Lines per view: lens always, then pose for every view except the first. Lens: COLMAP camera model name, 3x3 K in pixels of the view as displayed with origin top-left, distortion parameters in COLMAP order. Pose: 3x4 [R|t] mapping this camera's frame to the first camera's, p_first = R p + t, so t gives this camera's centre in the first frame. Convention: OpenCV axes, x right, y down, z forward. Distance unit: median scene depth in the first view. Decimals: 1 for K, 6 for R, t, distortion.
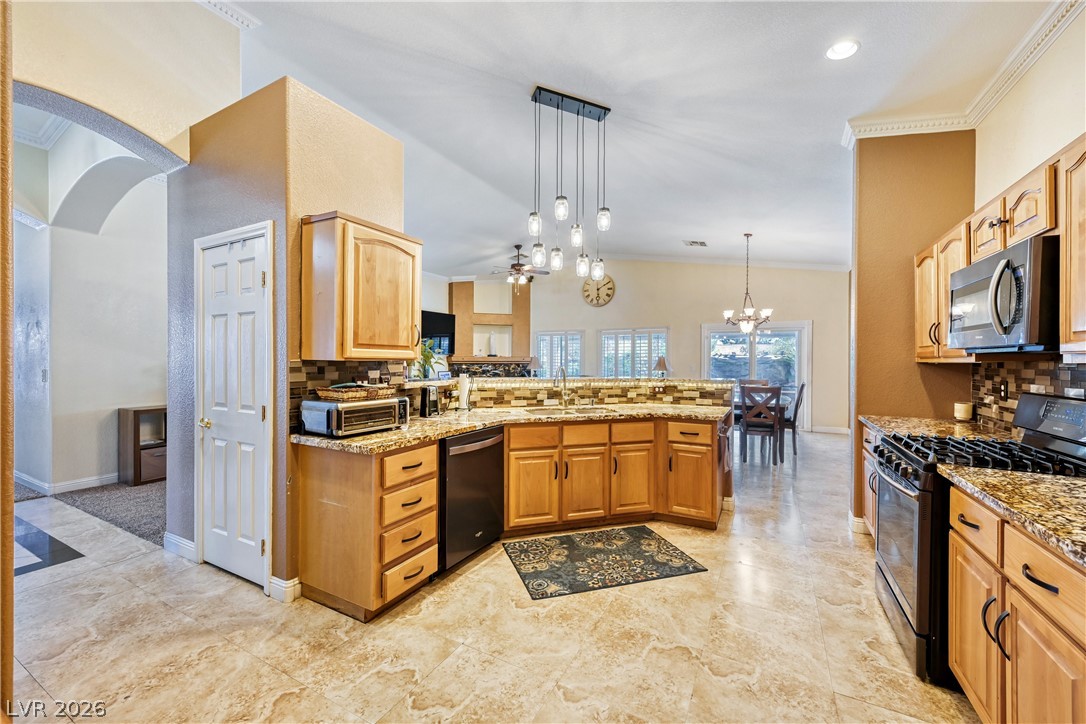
lens RADIAL K [[421.6, 0, 546.1], [0, 421.6, 361.5], [0, 0, 1]] dist [0.008008, -0.000092]
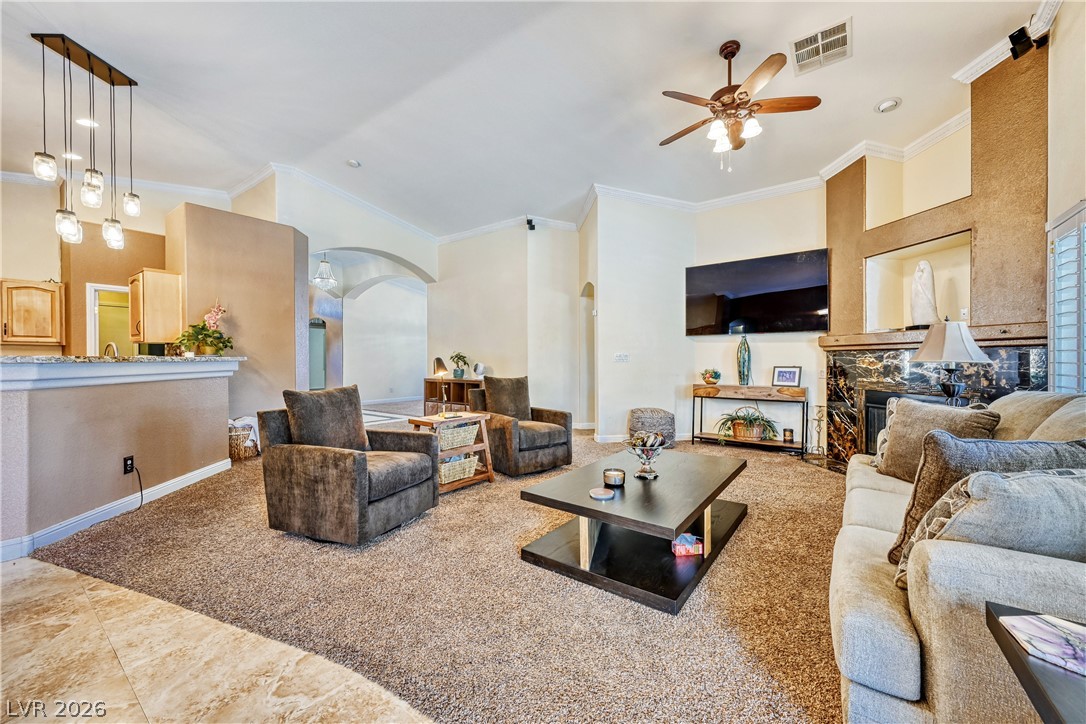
lens RADIAL K [[421.6, 0, 546.1], [0, 421.6, 361.5], [0, 0, 1]] dist [0.008008, -0.000092]
pose [[-0.139977, 0.001835, -0.990153, 0.297595], [-0.004326, 0.999988, 0.002465, 0.016724], [0.990145, 0.004628, -0.139967, 0.751210]]
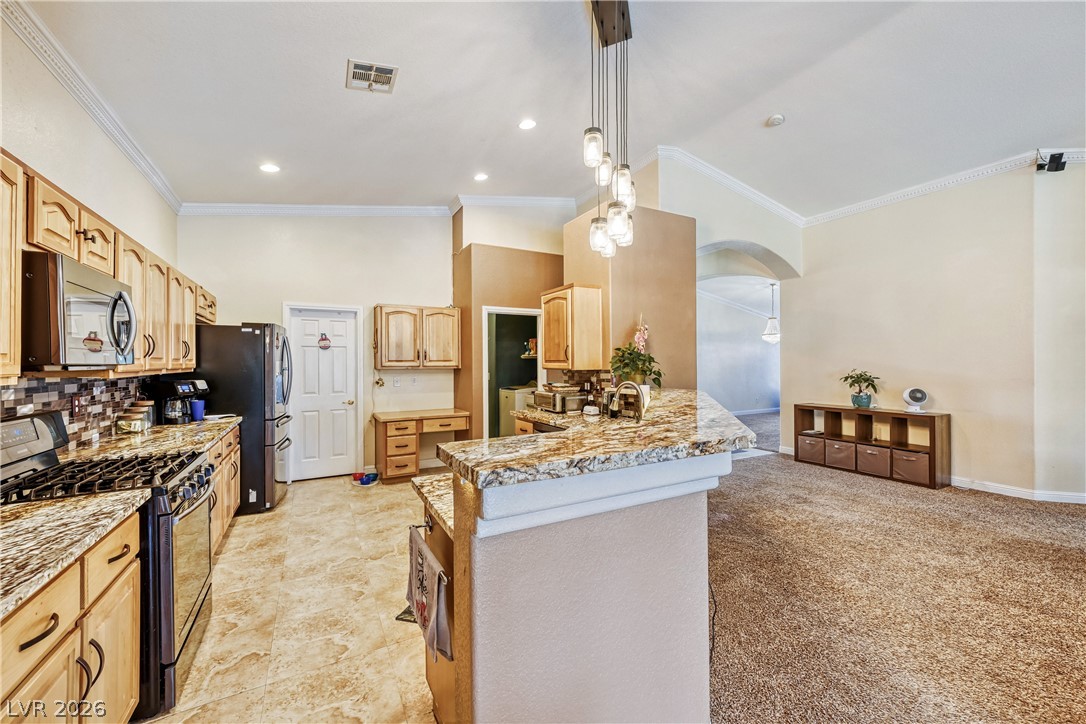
lens RADIAL K [[417.7, 0, 542.9], [0, 417.7, 363.5], [0, 0, 1]] dist [0.005177, 0.000111]
pose [[-0.546104, 0.001113, -0.837717, 0.244389], [0.000532, 0.999999, 0.000982, -0.006902], [0.837717, 0.000091, -0.546104, 0.450325]]
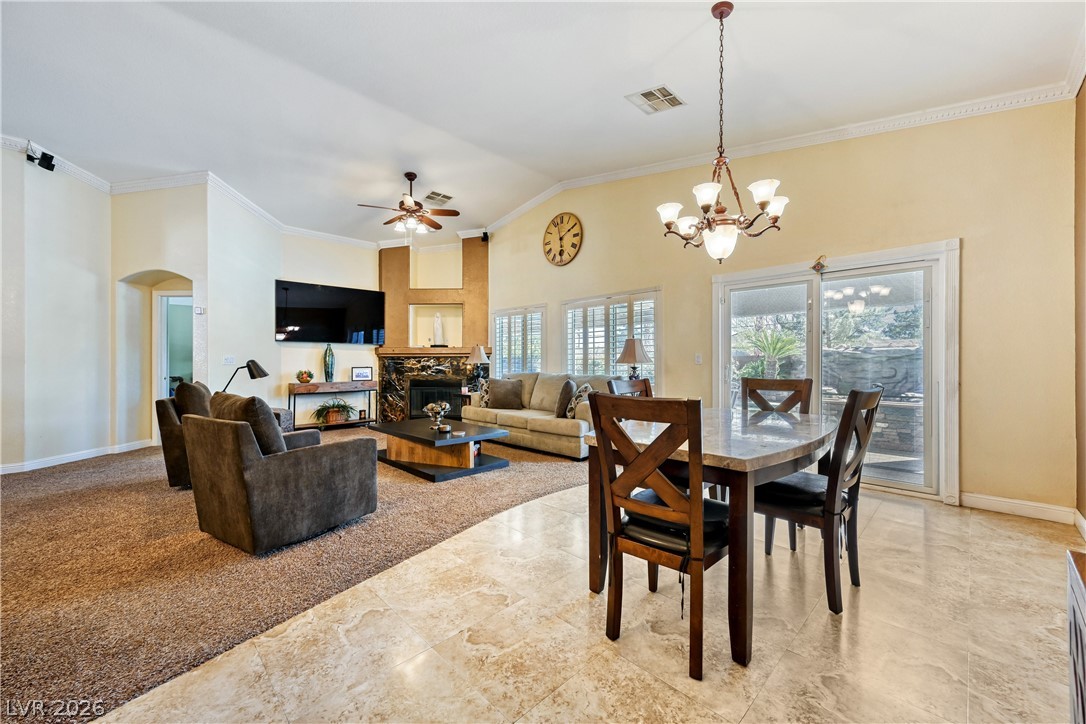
lens RADIAL K [[421.6, 0, 546.1], [0, 421.6, 361.5], [0, 0, 1]] dist [0.008008, -0.000092]
pose [[0.954970, -0.005954, -0.296644, 0.279830], [0.004012, 0.999966, -0.007156, 0.019482], [0.296677, 0.005644, 0.954961, 0.368092]]
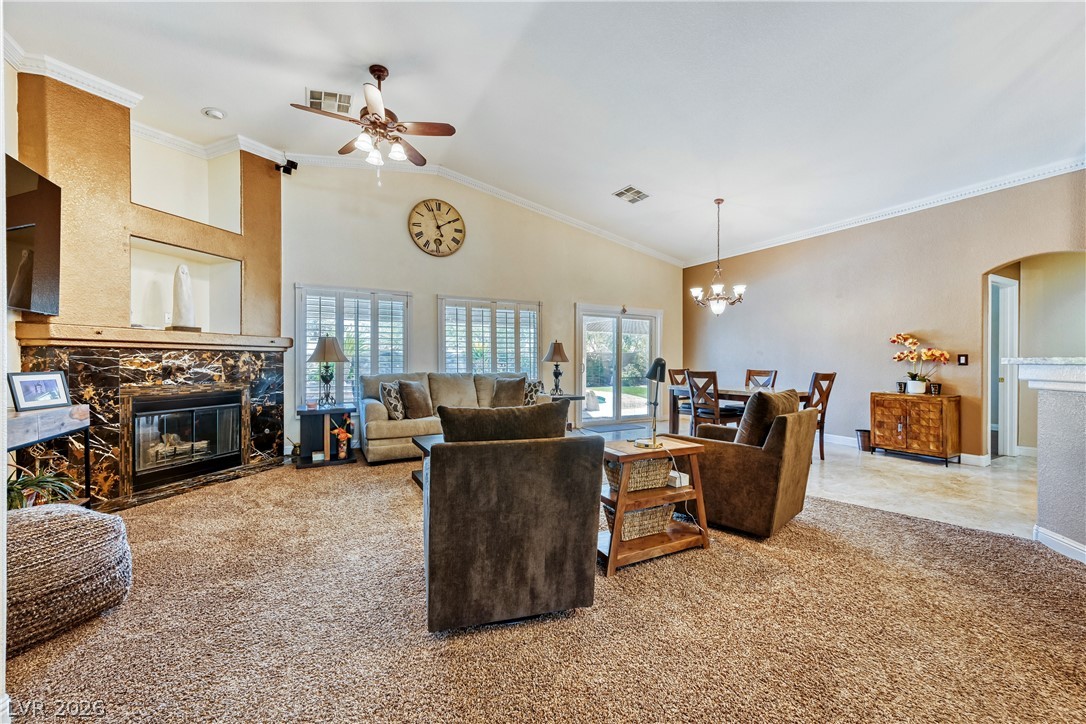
lens RADIAL K [[417.7, 0, 542.9], [0, 417.7, 363.5], [0, 0, 1]] dist [0.005177, 0.000111]
pose [[0.544975, -0.008617, 0.838408, -0.280348], [0.006239, 0.999961, 0.006222, 0.017324], [-0.838429, 0.001840, 0.545008, 0.536988]]
